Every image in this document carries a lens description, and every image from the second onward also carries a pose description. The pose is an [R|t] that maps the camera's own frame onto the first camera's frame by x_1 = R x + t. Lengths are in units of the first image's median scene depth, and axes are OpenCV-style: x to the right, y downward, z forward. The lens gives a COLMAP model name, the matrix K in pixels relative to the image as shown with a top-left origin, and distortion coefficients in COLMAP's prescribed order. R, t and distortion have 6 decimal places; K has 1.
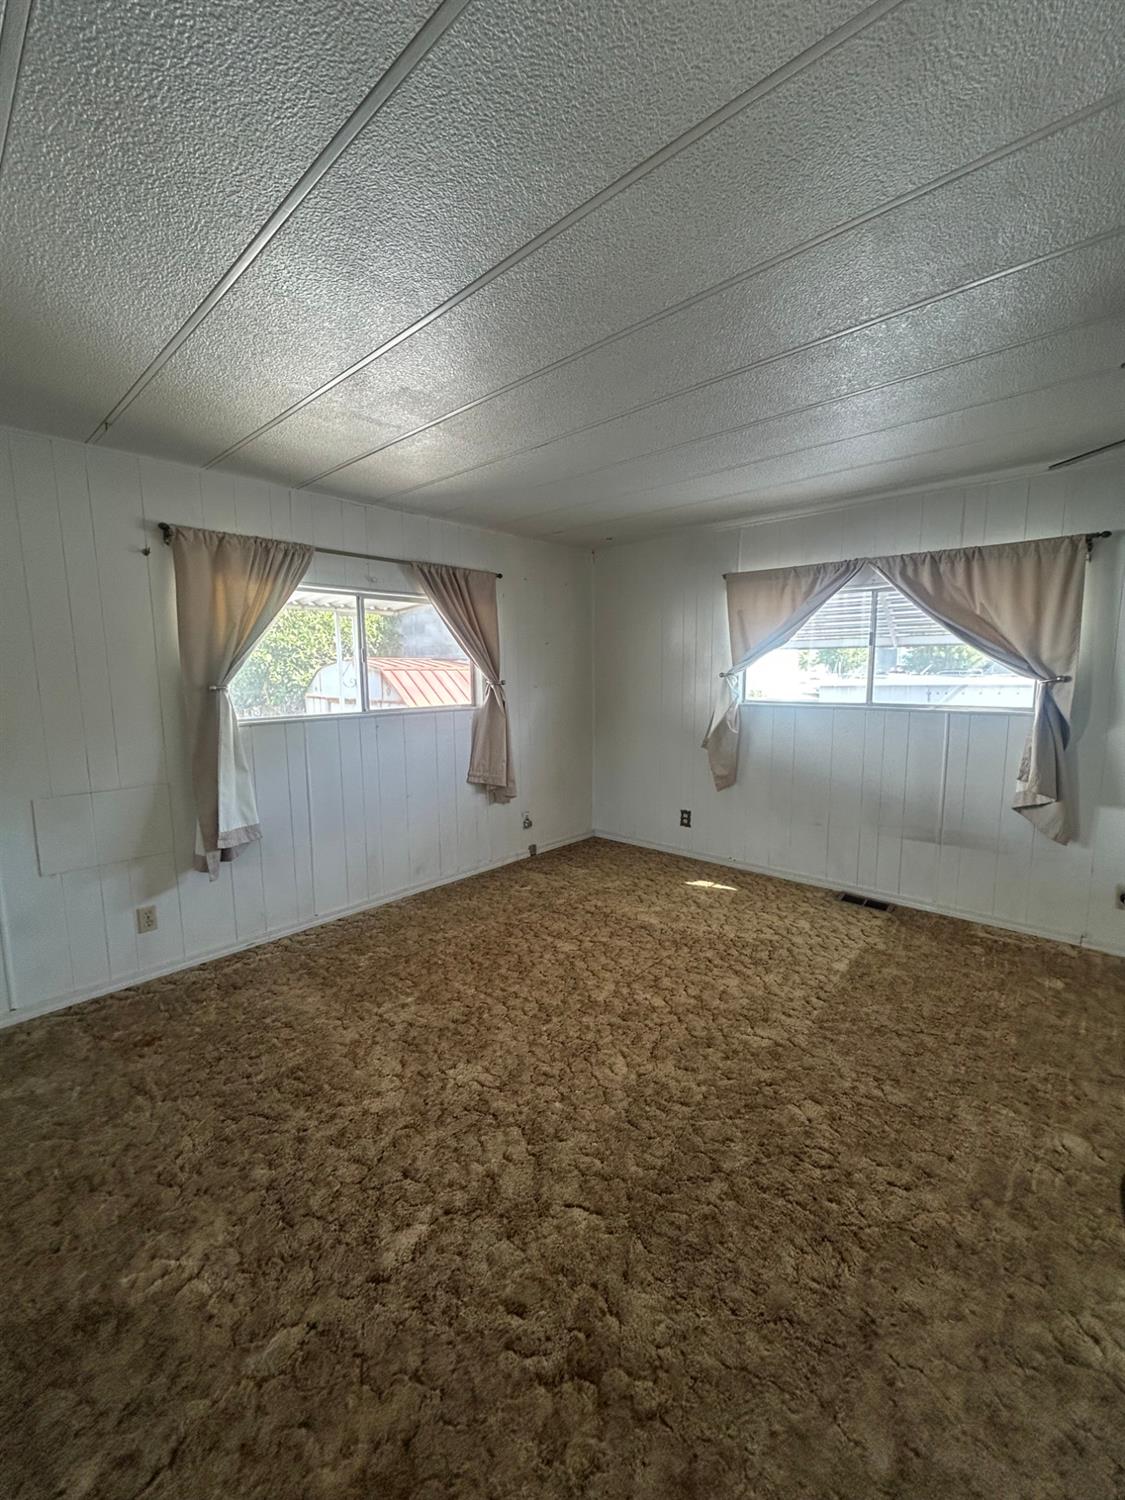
lens RADIAL K [[604.4, 0, 569.0], [0, 604.4, 741.4], [0, 0, 1]] dist [0.004366, -0.000525]
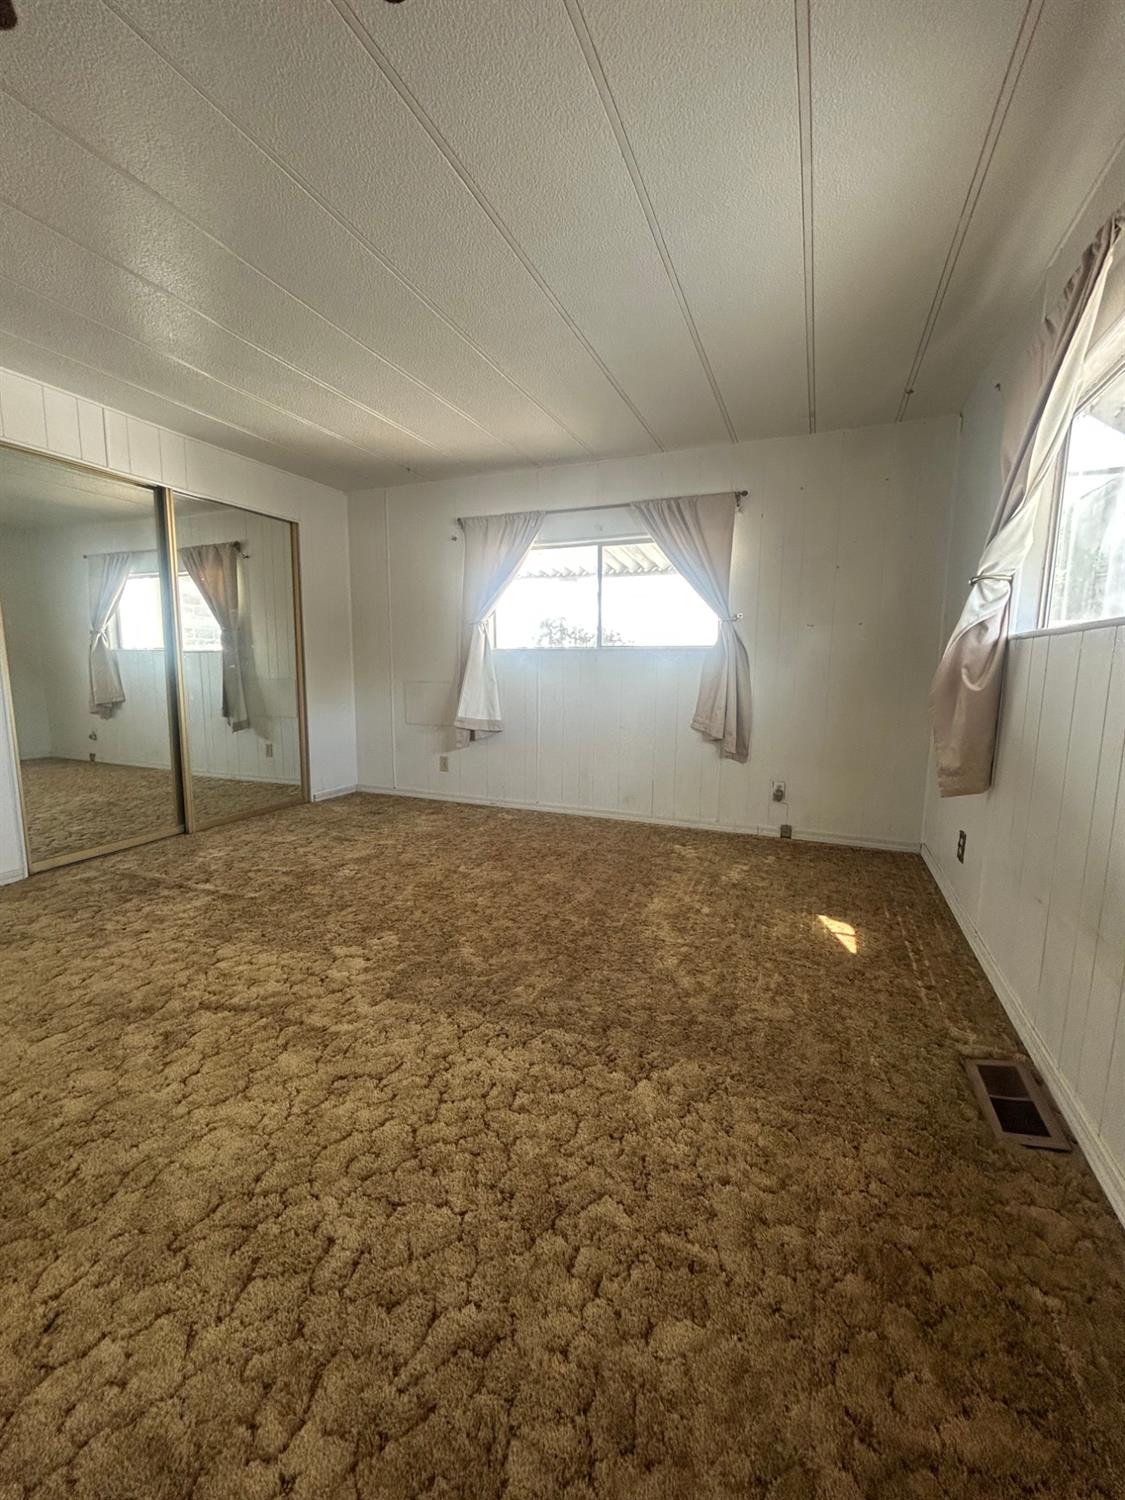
lens RADIAL K [[604.4, 0, 566.7], [0, 604.4, 746.4], [0, 0, 1]] dist [0.004366, -0.000525]
pose [[0.340602, 0.141562, -0.929489, 0.704889], [-0.122322, 0.986870, 0.105477, 0.022148], [0.932216, 0.077771, 0.353446, 0.529776]]
